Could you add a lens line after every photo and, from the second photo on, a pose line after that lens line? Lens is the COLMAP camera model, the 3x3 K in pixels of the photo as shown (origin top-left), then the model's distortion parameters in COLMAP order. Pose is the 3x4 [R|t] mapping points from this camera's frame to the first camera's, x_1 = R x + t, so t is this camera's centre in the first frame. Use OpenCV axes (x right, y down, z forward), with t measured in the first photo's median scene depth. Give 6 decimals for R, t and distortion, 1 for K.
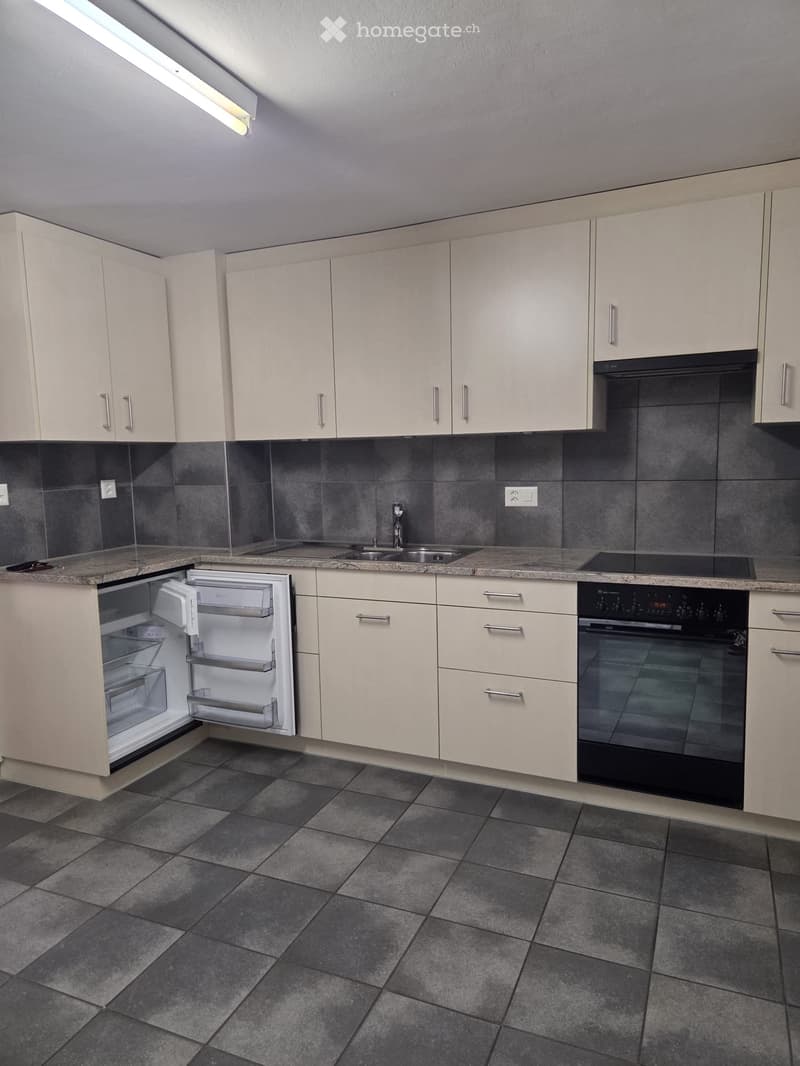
lens RADIAL K [[737.0, 0, 400.0], [0, 737.0, 533.0], [0, 0, 1]] dist [0.077799, -0.060728]
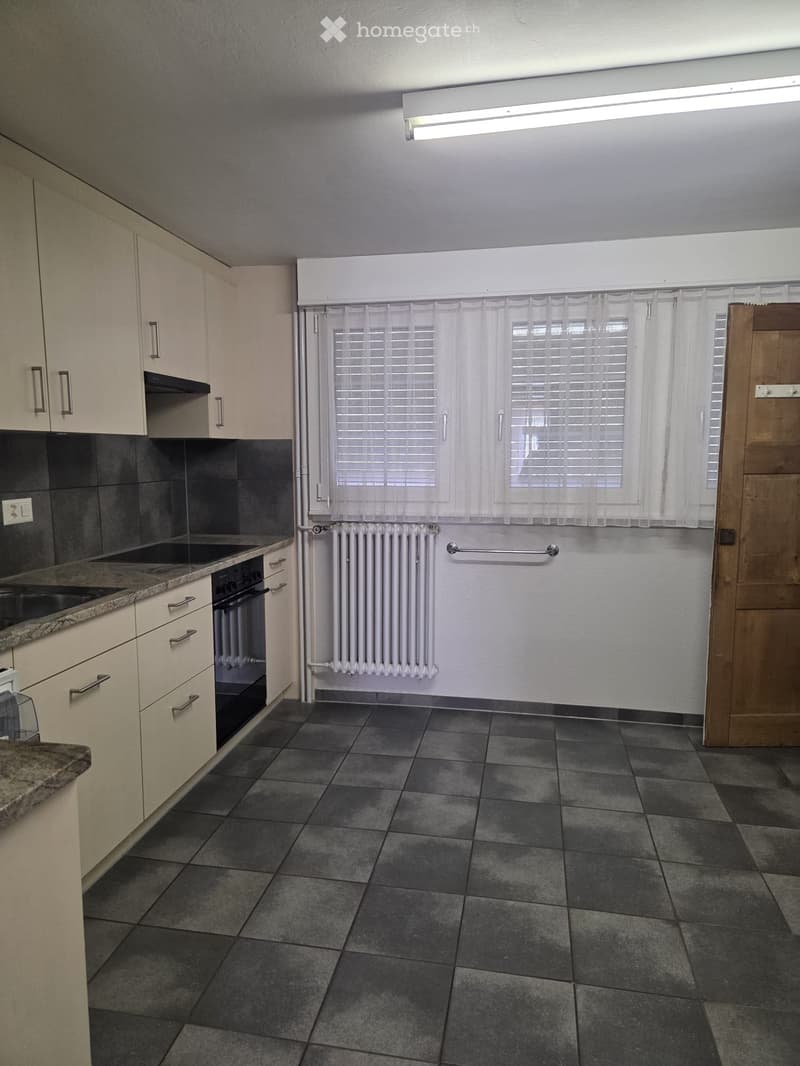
lens RADIAL K [[737.0, 0, 400.0], [0, 737.0, 533.0], [0, 0, 1]] dist [0.077799, -0.060728]
pose [[-0.252519, -0.084410, 0.963903, -0.933370], [0.109071, 0.987355, 0.115038, -0.094732], [-0.961425, 0.134184, -0.240119, 1.017407]]
